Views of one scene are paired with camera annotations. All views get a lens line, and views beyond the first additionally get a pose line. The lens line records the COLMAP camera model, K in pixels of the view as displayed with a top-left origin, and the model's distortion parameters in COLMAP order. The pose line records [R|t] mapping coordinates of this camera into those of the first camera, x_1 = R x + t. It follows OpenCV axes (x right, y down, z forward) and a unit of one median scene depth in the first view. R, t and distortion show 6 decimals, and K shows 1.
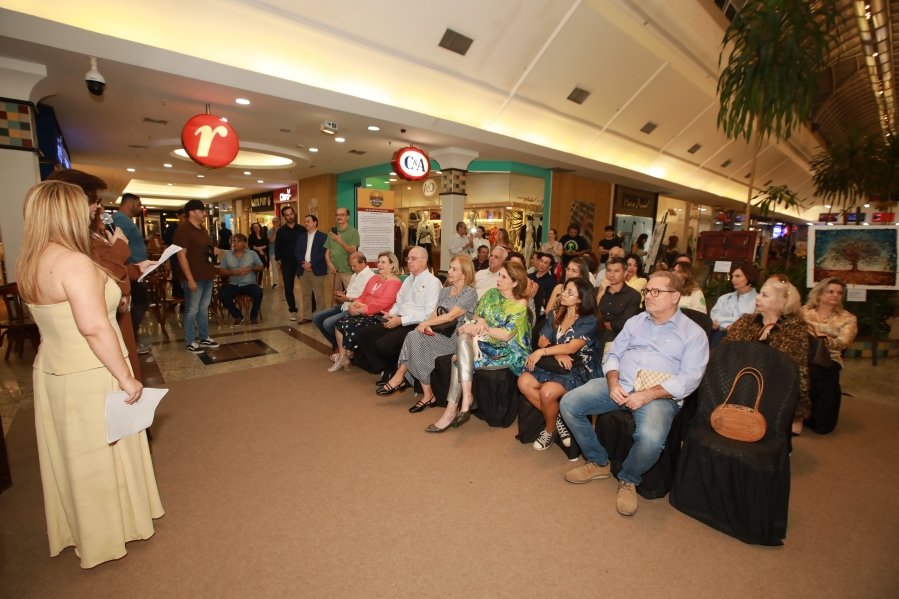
lens RADIAL K [[413.8, 0, 446.2], [0, 413.8, 298.4], [0, 0, 1]] dist [-0.048014, 0.015455]
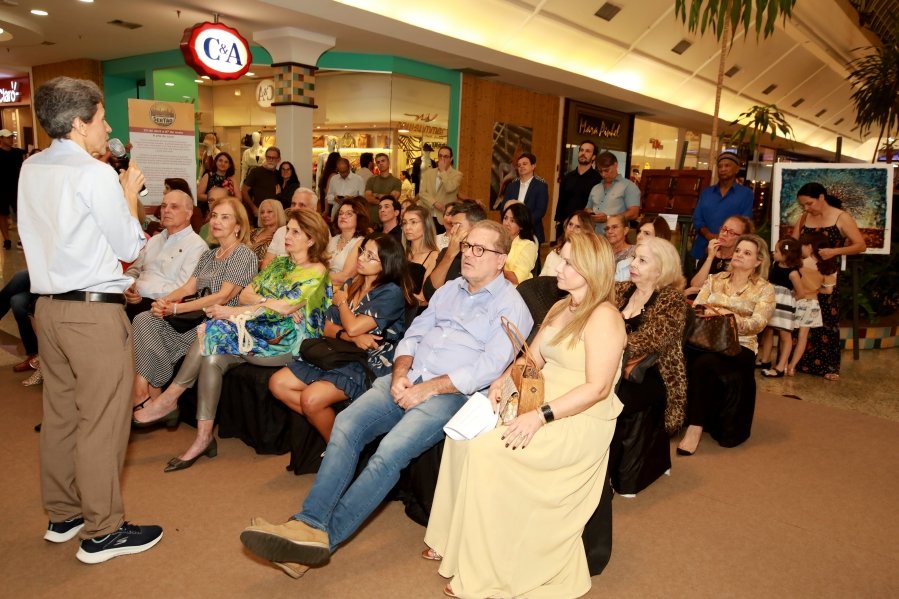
lens RADIAL K [[669.3, 0, 449.5], [0, 669.3, 295.8], [0, 0, 1]] dist [0.005477, 0.032250]
pose [[0.986161, -0.009321, 0.165527, 0.122541], [0.005122, 0.999655, 0.025777, 0.014781], [-0.165710, -0.024573, 0.985868, -0.058272]]
